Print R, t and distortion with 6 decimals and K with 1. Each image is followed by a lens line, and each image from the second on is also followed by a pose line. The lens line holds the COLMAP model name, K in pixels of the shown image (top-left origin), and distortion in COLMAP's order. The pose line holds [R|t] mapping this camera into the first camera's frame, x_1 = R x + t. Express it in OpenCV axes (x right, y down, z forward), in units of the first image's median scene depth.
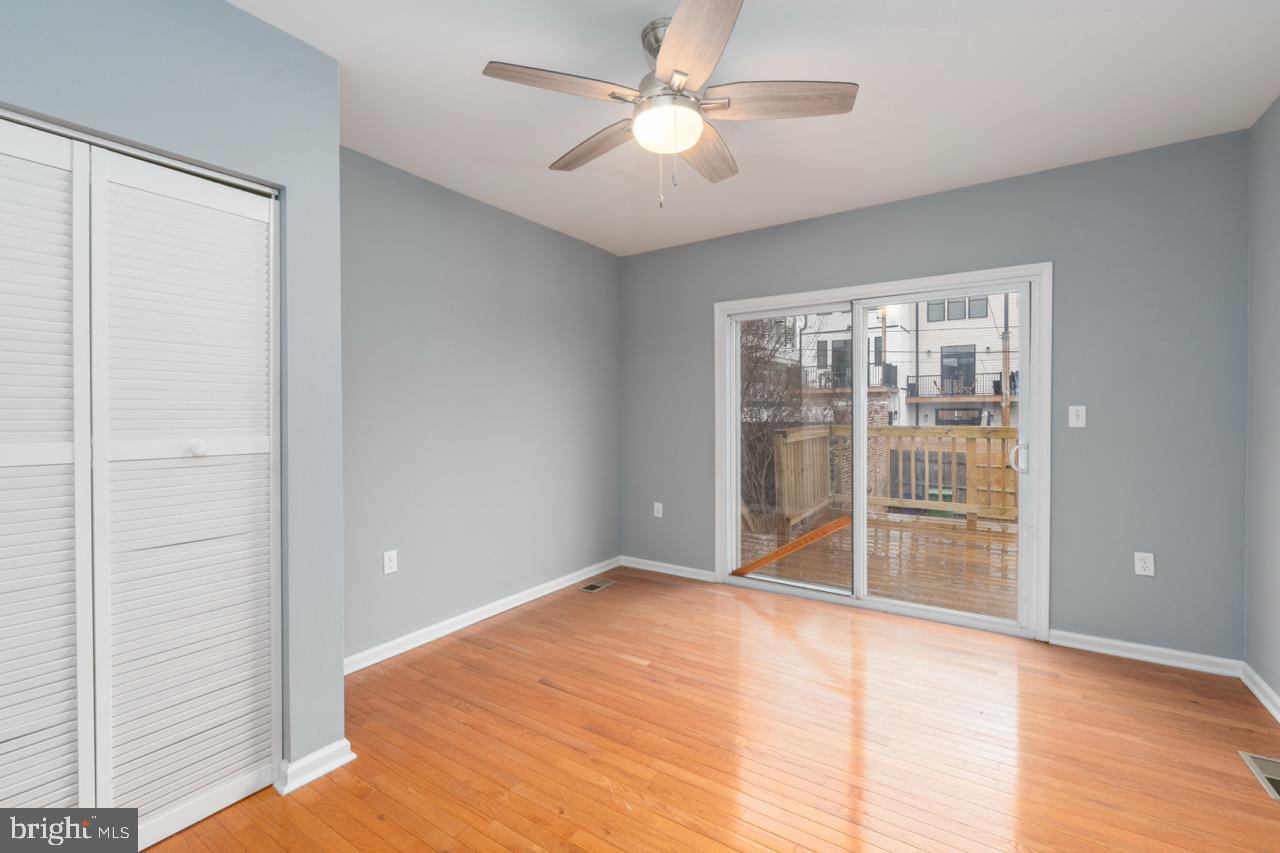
lens RADIAL K [[534.7, 0, 636.2], [0, 534.7, 413.8], [0, 0, 1]] dist [0.001100, -0.000522]
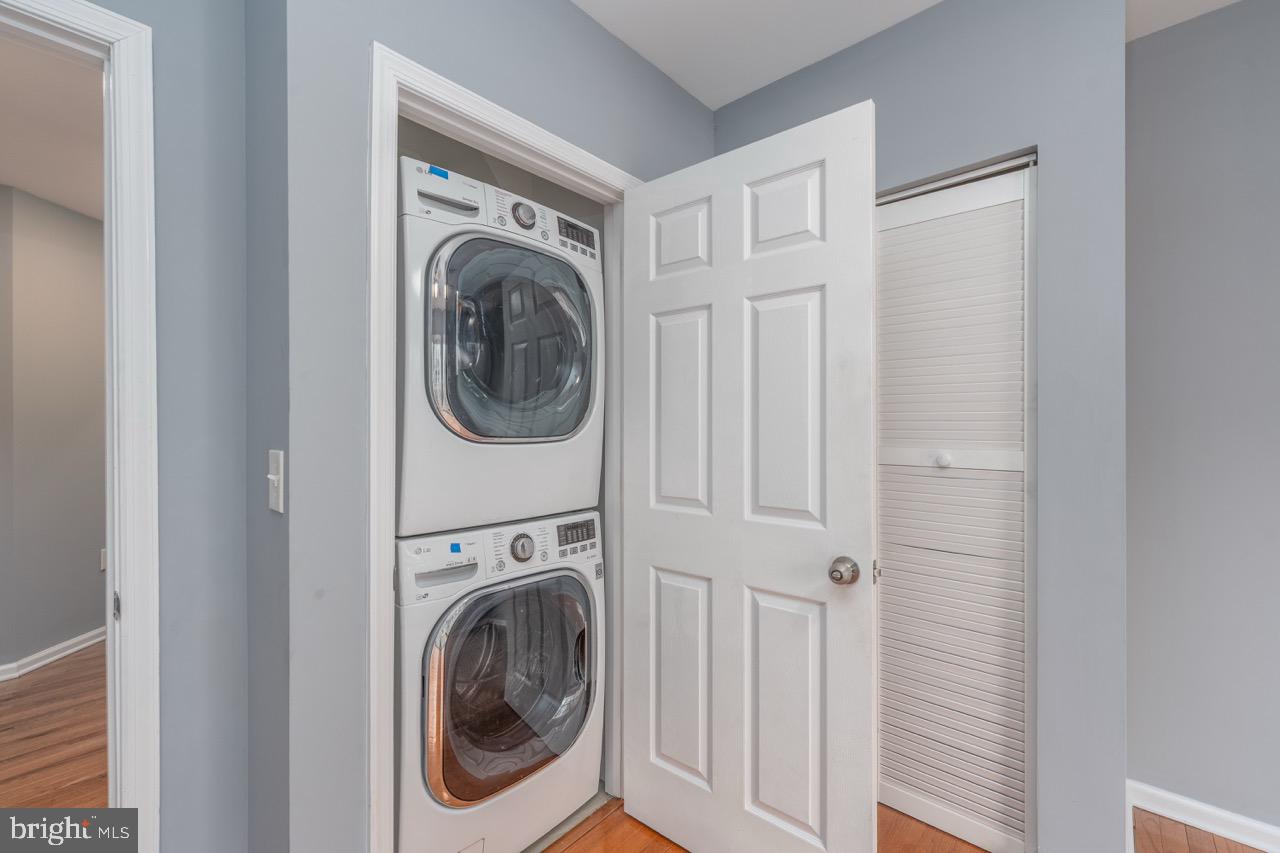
lens RADIAL K [[534.7, 0, 634.9], [0, 534.7, 425.5], [0, 0, 1]] dist [0.001100, -0.000522]
pose [[-0.148744, -0.000267, -0.988876, 0.243364], [-0.004637, 0.999989, 0.000427, 0.003357], [0.988865, 0.004649, -0.148744, 0.536616]]
